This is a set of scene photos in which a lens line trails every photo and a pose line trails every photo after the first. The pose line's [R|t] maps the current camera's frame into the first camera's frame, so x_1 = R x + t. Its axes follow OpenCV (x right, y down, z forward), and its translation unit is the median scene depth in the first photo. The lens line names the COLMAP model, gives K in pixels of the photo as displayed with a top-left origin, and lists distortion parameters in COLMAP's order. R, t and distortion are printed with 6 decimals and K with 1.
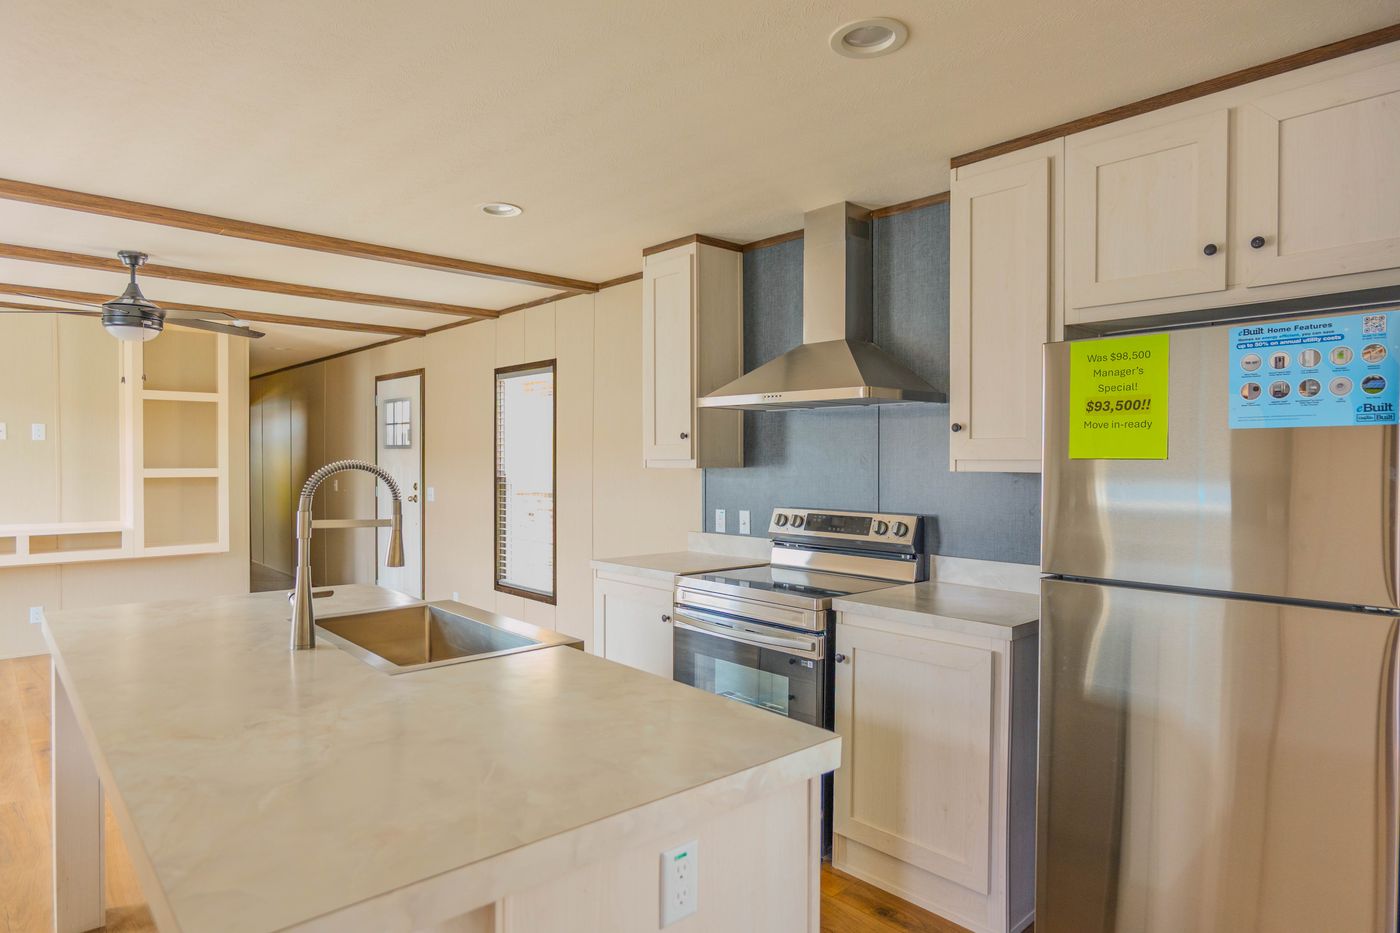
lens RADIAL K [[815.3, 0, 700.2], [0, 815.3, 469.3], [0, 0, 1]] dist [-0.045266, 0.030060]
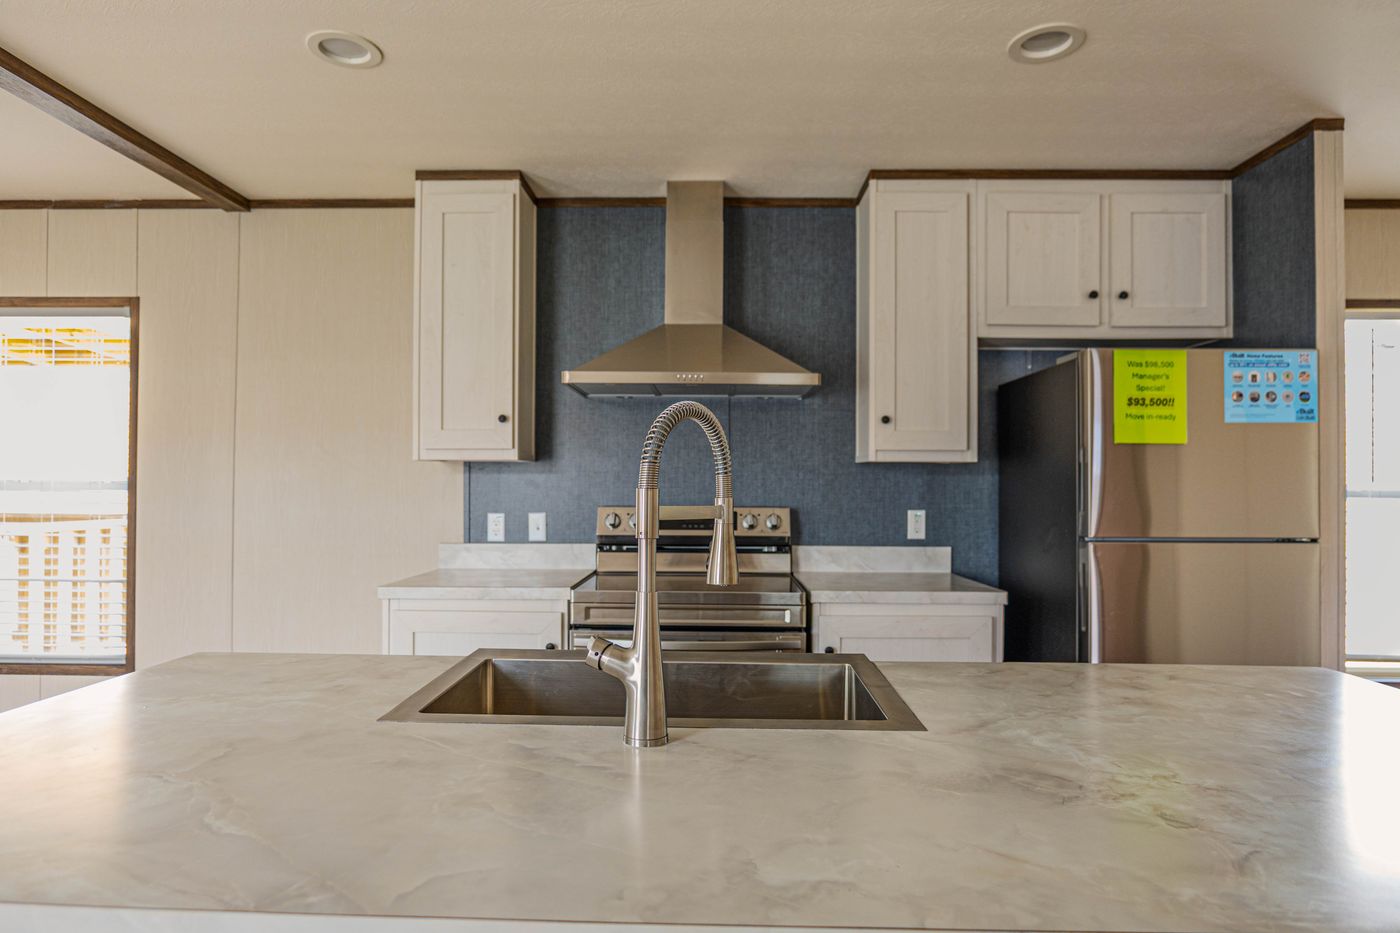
lens RADIAL K [[816.7, 0, 696.4], [0, 816.7, 471.3], [0, 0, 1]] dist [-0.044522, 0.031110]
pose [[0.691988, 0.011748, 0.721814, -0.625069], [0.004753, 0.999772, -0.020829, 0.037663], [-0.721894, 0.017845, 0.691774, 0.430633]]
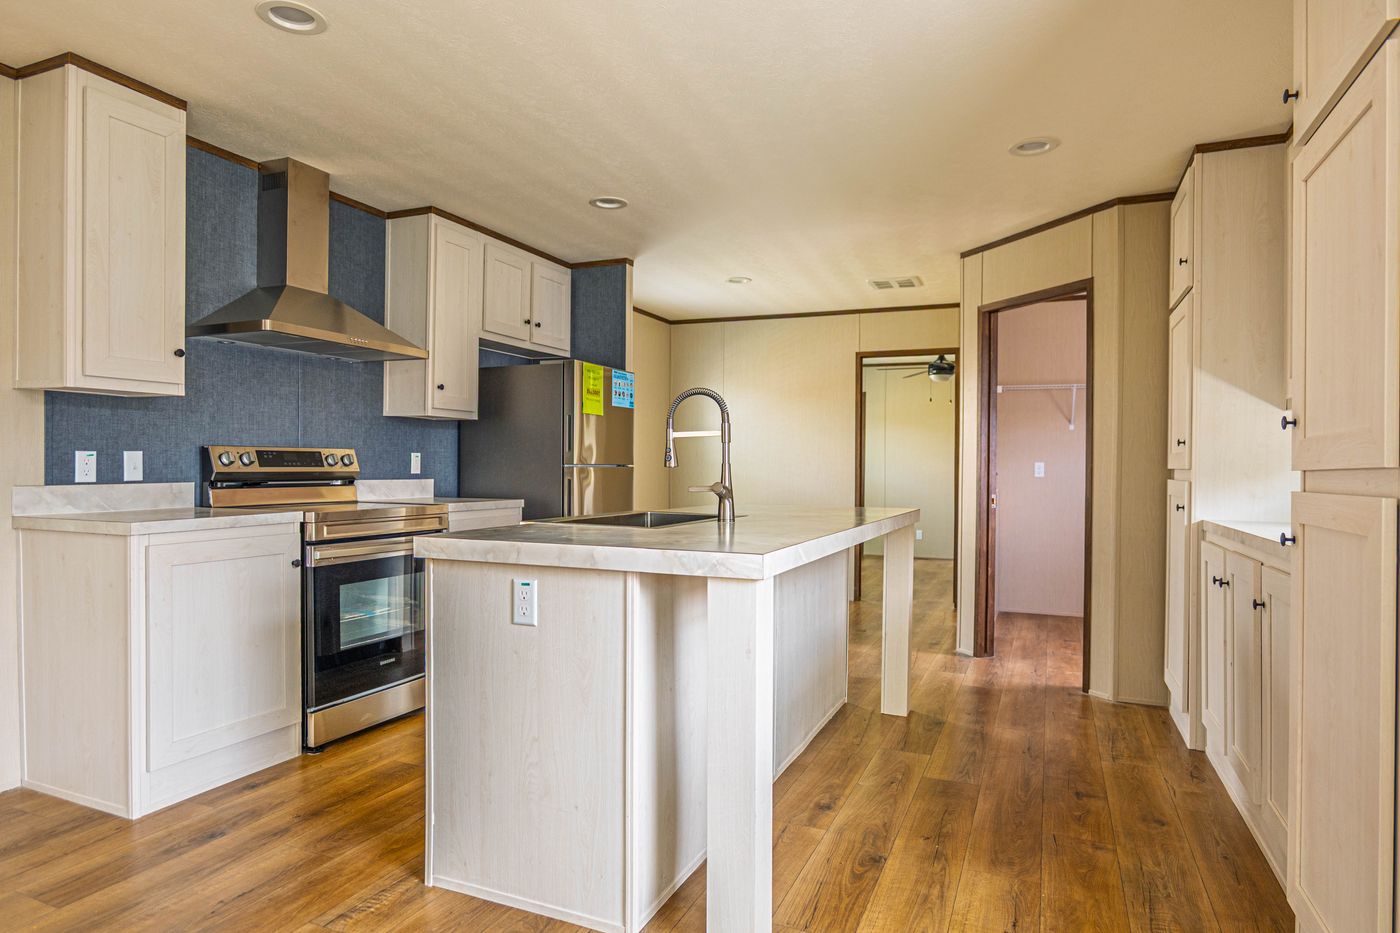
lens RADIAL K [[815.3, 0, 700.2], [0, 815.3, 469.3], [0, 0, 1]] dist [-0.045266, 0.030060]
pose [[-0.410694, -0.012684, 0.911685, -1.264098], [-0.000902, 0.999908, 0.013505, 0.081745], [-0.911773, 0.004724, -0.410668, 1.168196]]
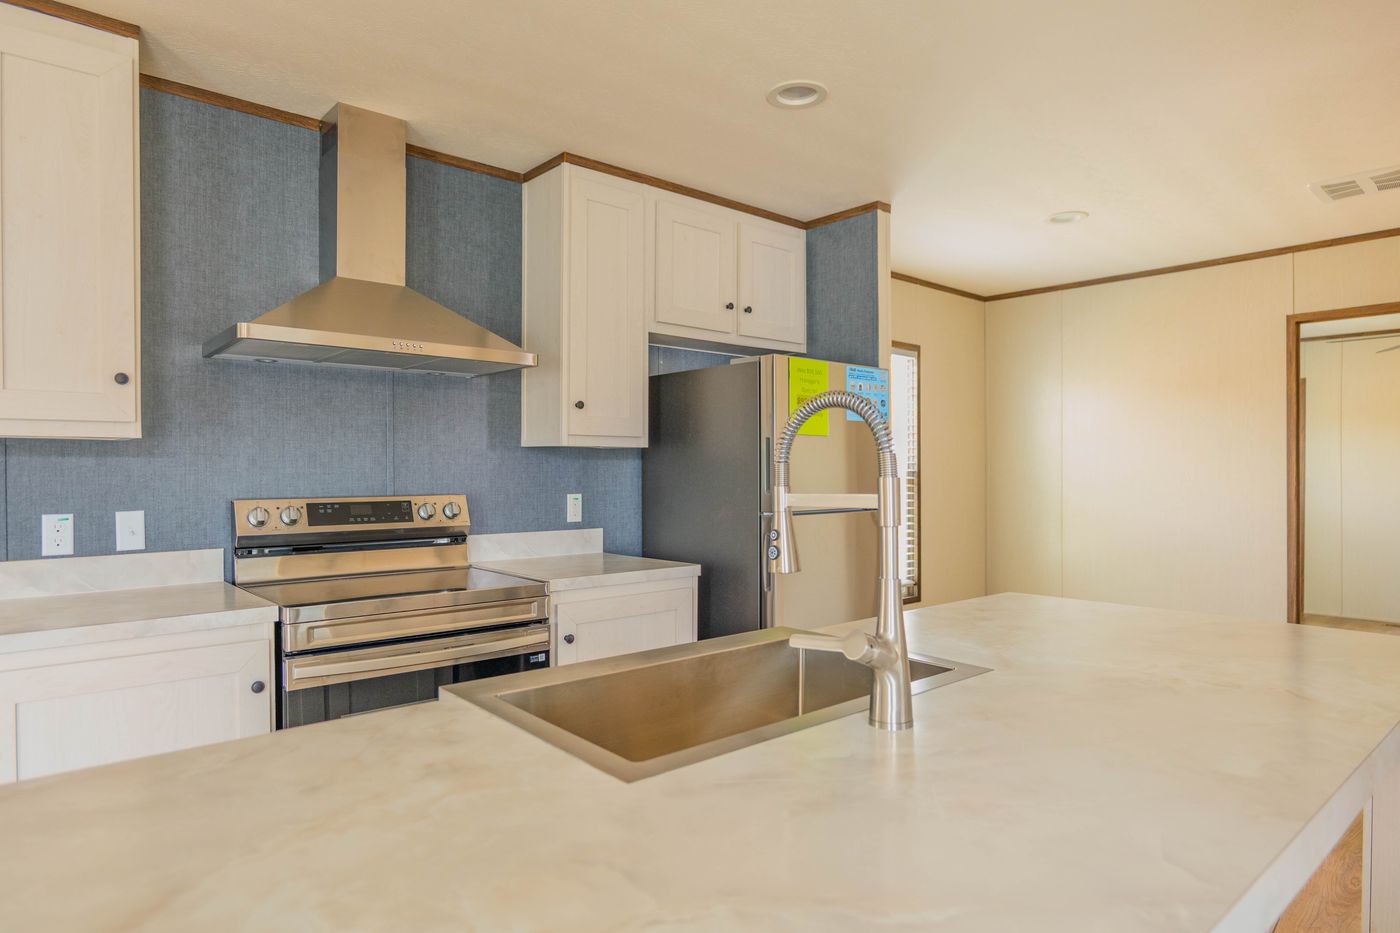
lens RADIAL K [[816.7, 0, 696.4], [0, 816.7, 471.3], [0, 0, 1]] dist [-0.044522, 0.031110]
pose [[0.024000, -0.007144, 0.999686, -0.758468], [0.011546, 0.999910, 0.006868, 0.031134], [-0.999645, 0.011377, 0.024080, 0.808532]]
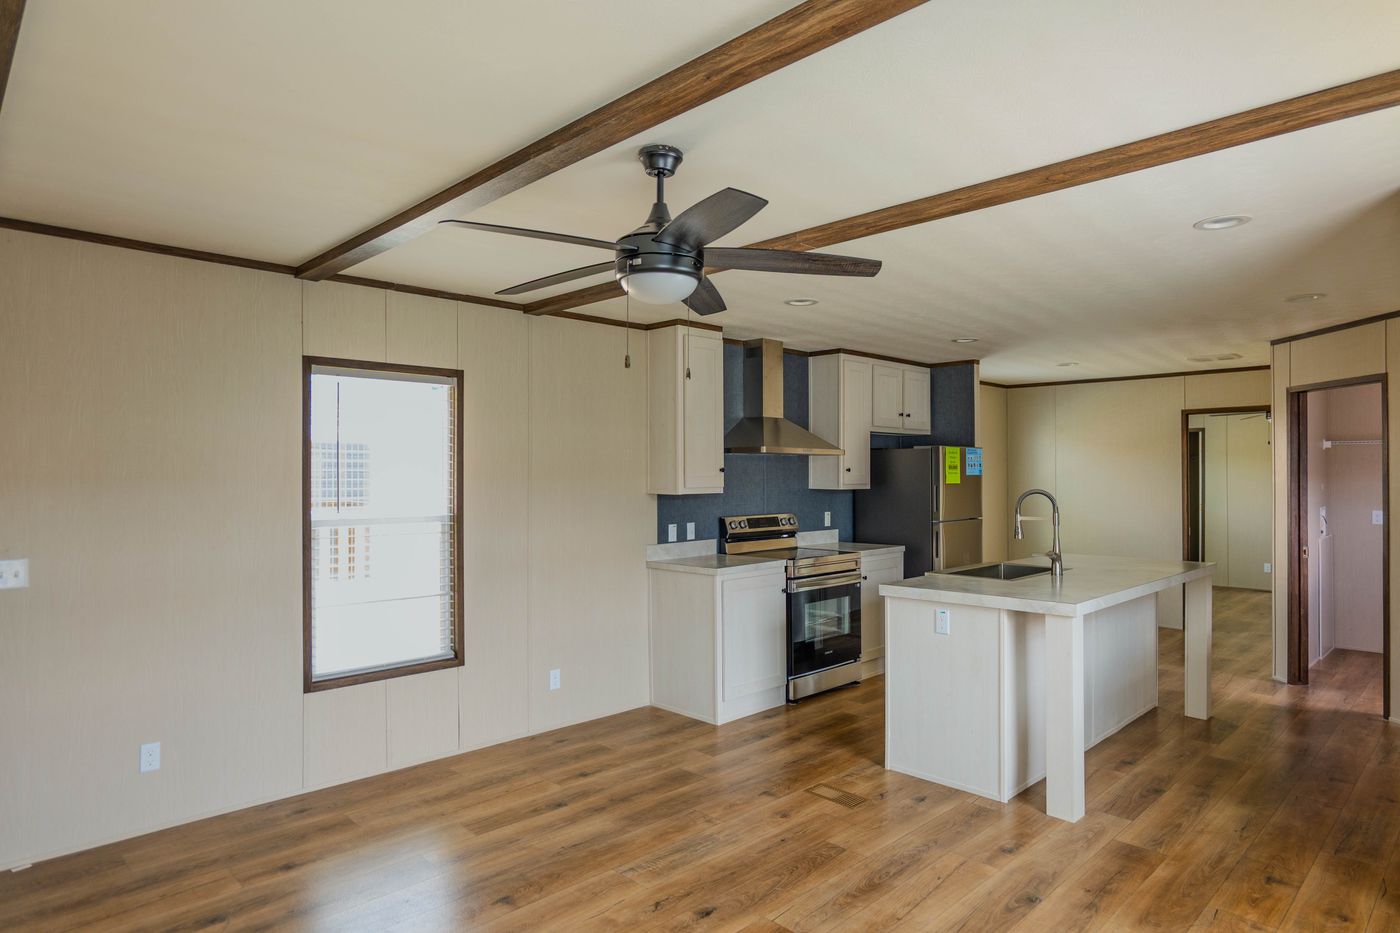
lens RADIAL K [[816.7, 0, 696.4], [0, 816.7, 471.3], [0, 0, 1]] dist [-0.044522, 0.031110]
pose [[-0.030743, -0.000136, 0.999527, -1.917373], [0.014304, 0.999898, 0.000576, -0.054500], [-0.999425, 0.014315, -0.030738, 1.474325]]
